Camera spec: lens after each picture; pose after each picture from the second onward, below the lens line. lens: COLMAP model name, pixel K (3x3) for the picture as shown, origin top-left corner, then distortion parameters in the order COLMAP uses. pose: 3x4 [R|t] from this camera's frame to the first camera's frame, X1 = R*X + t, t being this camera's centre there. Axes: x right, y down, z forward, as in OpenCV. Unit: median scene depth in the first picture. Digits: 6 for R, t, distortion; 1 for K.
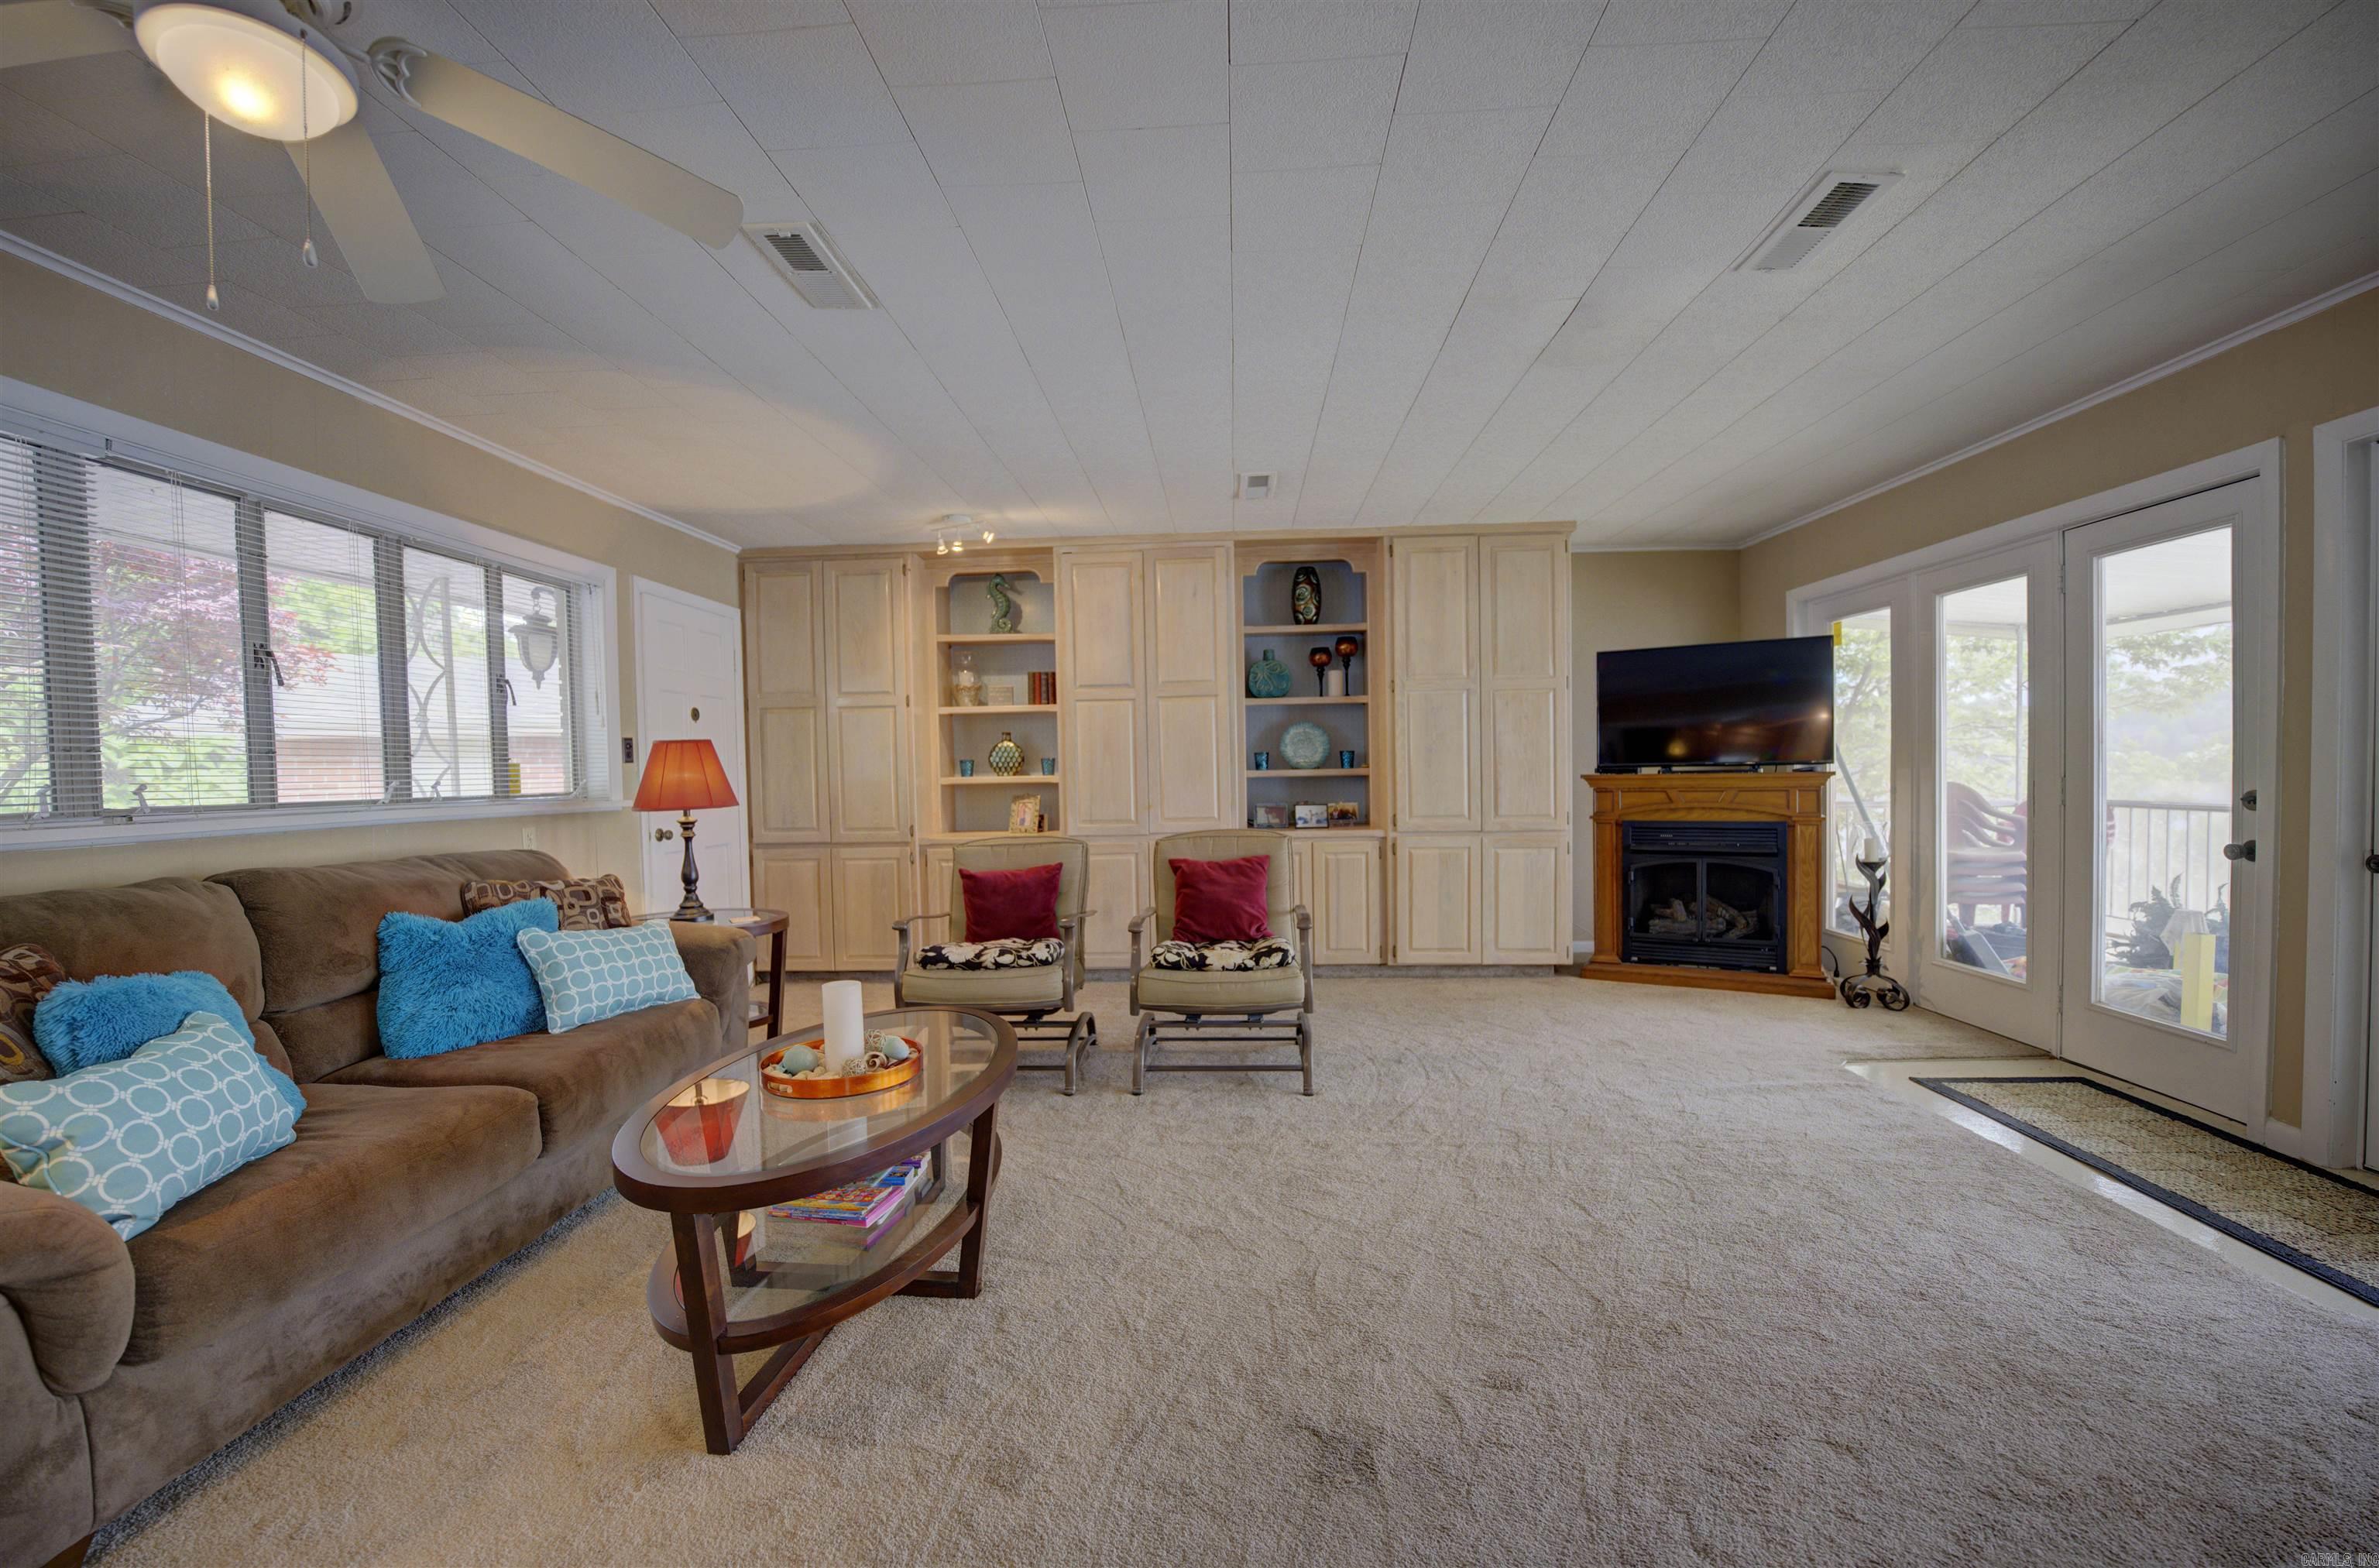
lens RADIAL K [[959.5, 0, 1176.4], [0, 959.5, 803.6], [0, 0, 1]] dist [-0.023031, 0.001532]
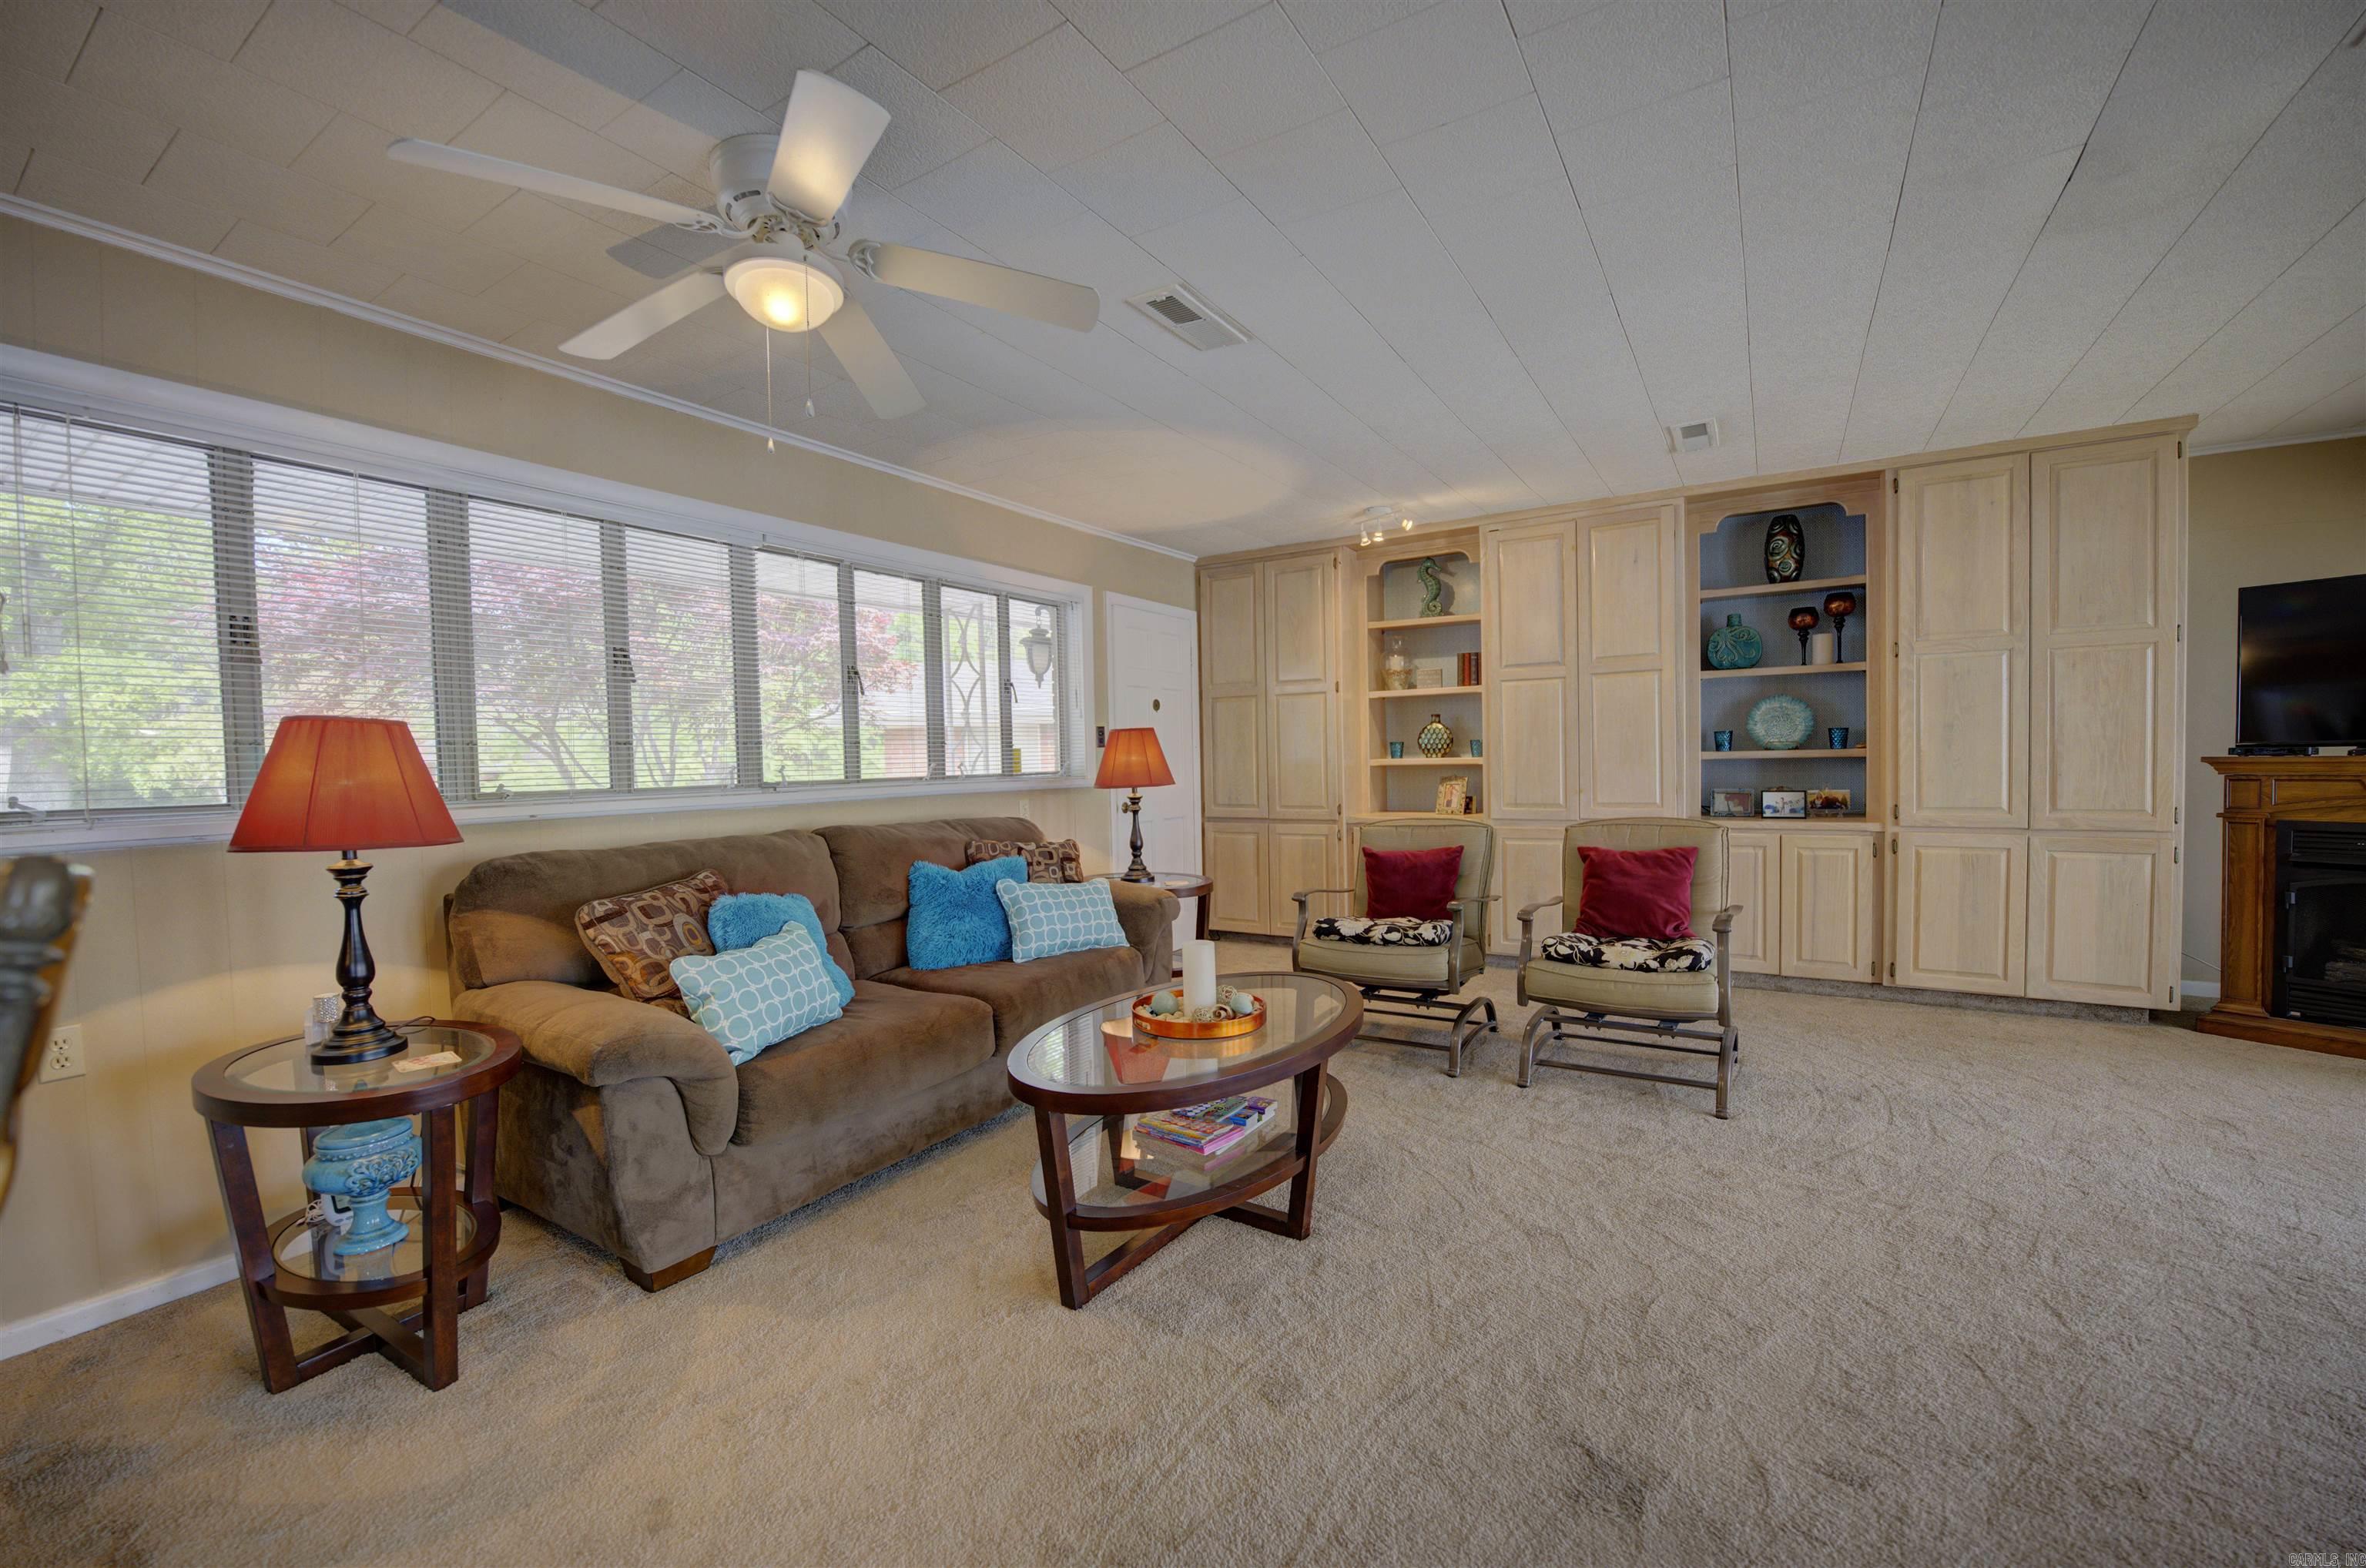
lens RADIAL K [[954.3, 0, 1186.6], [0, 954.3, 791.0], [0, 0, 1]] dist [-0.023031, 0.001532]
pose [[0.878976, 0.016796, -0.476571, 0.107293], [-0.012175, 0.999844, 0.012783, -0.004843], [0.476711, -0.005434, 0.879043, -0.009471]]
